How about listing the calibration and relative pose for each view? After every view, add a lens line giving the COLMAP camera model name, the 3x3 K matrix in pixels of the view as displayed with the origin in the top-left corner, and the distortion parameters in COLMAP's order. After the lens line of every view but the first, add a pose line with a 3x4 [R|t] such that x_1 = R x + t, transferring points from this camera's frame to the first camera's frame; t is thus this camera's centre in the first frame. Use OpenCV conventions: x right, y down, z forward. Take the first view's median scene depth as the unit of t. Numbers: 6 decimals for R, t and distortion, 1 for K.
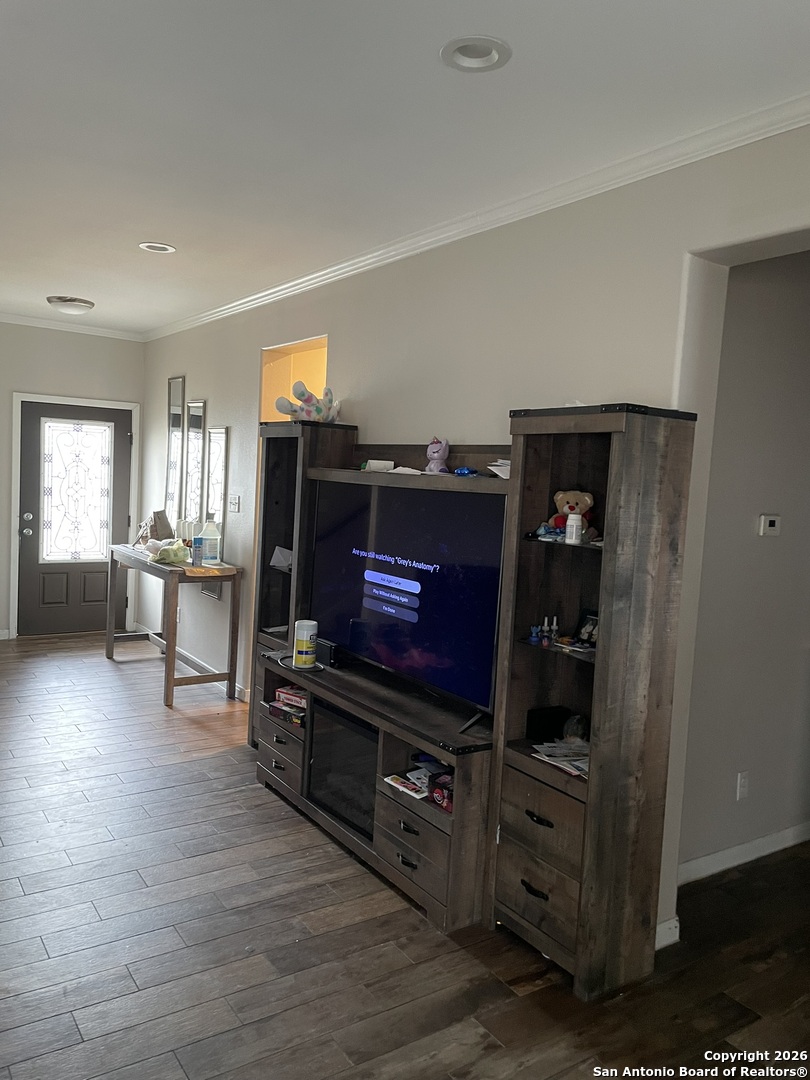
lens RADIAL K [[831.9, 0, 410.9], [0, 831.9, 538.3], [0, 0, 1]] dist [0.095540, -0.088542]
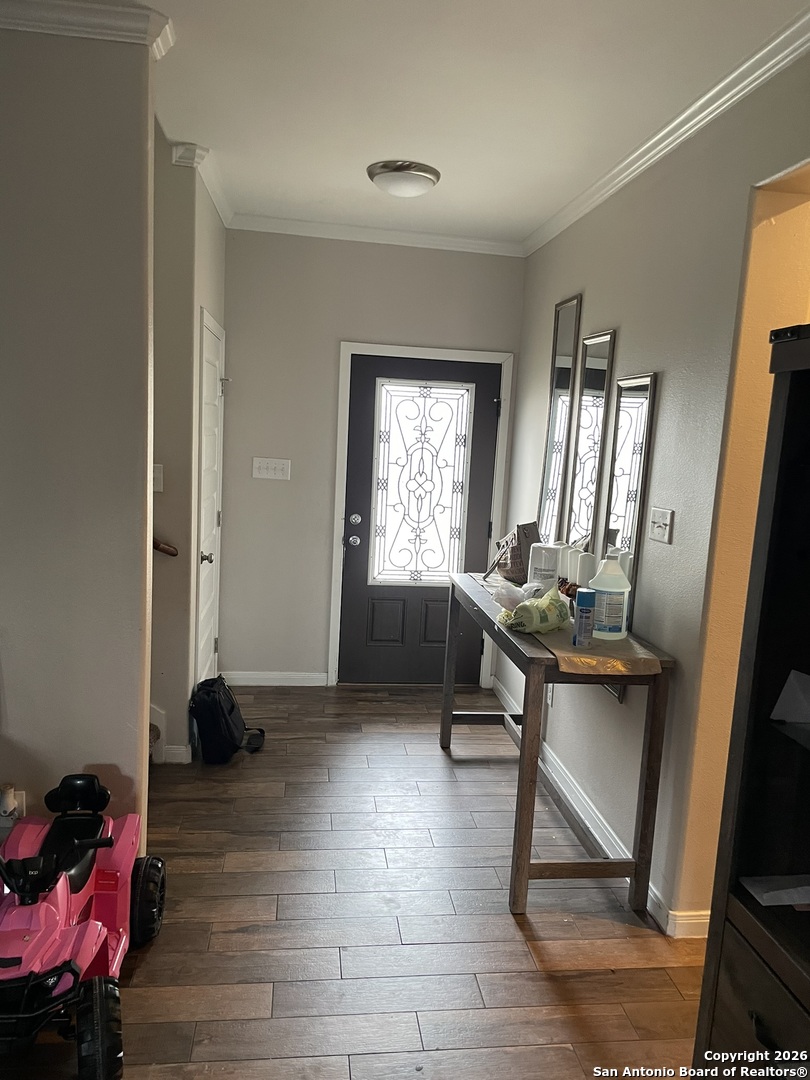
lens RADIAL K [[831.9, 0, 410.9], [0, 831.9, 538.3], [0, 0, 1]] dist [0.095540, -0.088542]
pose [[0.894835, 0.056232, -0.442841, -0.100120], [-0.045204, 0.998349, 0.035427, -0.036604], [0.444102, -0.011684, 0.895900, 0.392792]]
